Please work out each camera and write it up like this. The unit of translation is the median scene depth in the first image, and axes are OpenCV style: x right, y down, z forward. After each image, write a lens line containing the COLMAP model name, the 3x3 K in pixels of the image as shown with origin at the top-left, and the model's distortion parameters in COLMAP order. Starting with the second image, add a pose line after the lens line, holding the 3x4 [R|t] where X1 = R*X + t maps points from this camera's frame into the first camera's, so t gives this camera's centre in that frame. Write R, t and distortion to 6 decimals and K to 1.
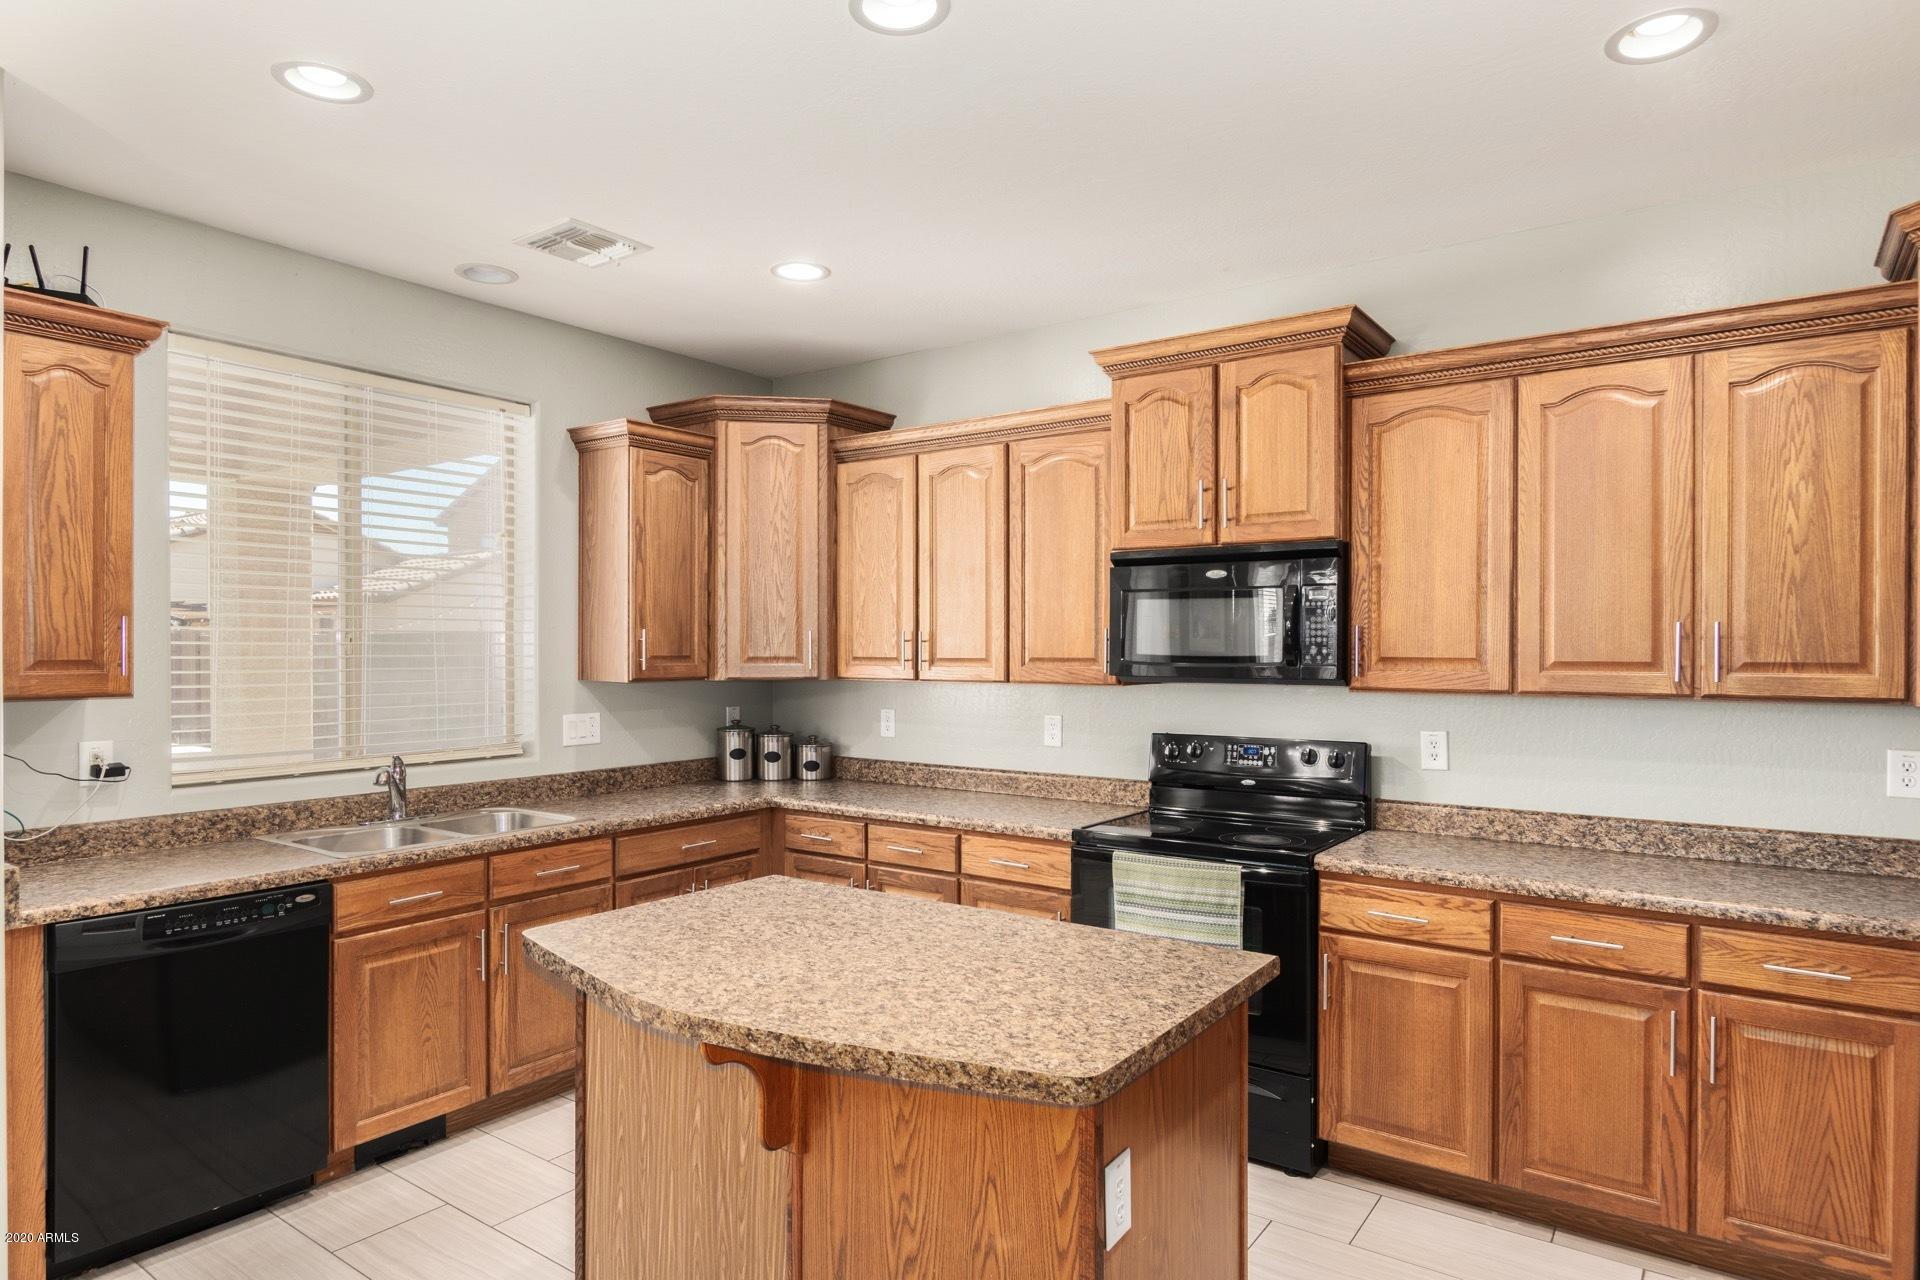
lens RADIAL K [[1097.5, 0, 956.5], [0, 1097.5, 636.7], [0, 0, 1]] dist [-0.008670, 0.002141]
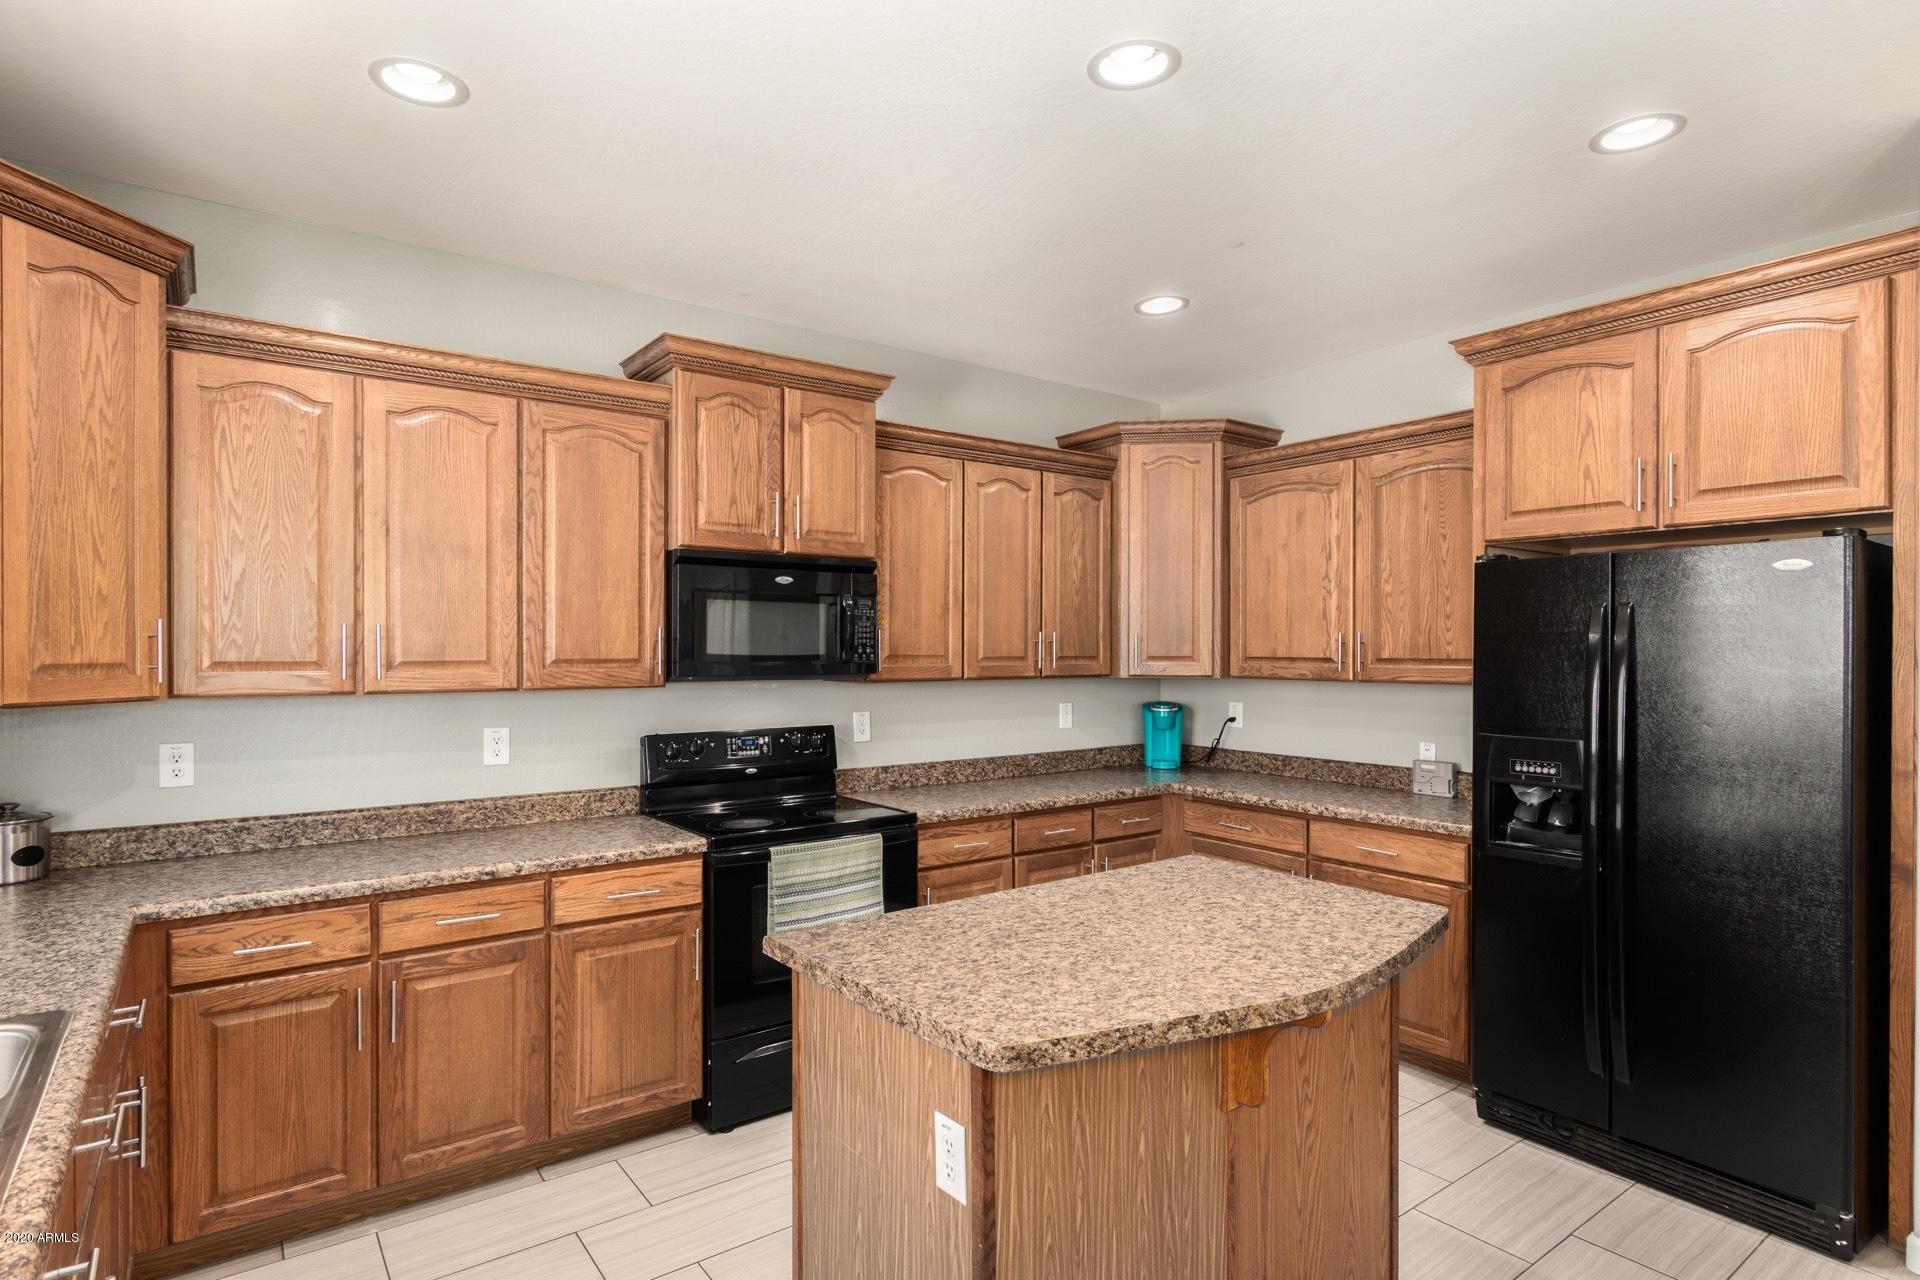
lens RADIAL K [[1000.3, 0, 954.5], [0, 1000.3, 642.5], [0, 0, 1]] dist [-0.002825, 0.000886]
pose [[0.307751, 0.005773, 0.951450, -0.651889], [-0.009283, 0.999952, -0.003065, 0.006268], [-0.951422, -0.007889, 0.307790, 0.528160]]
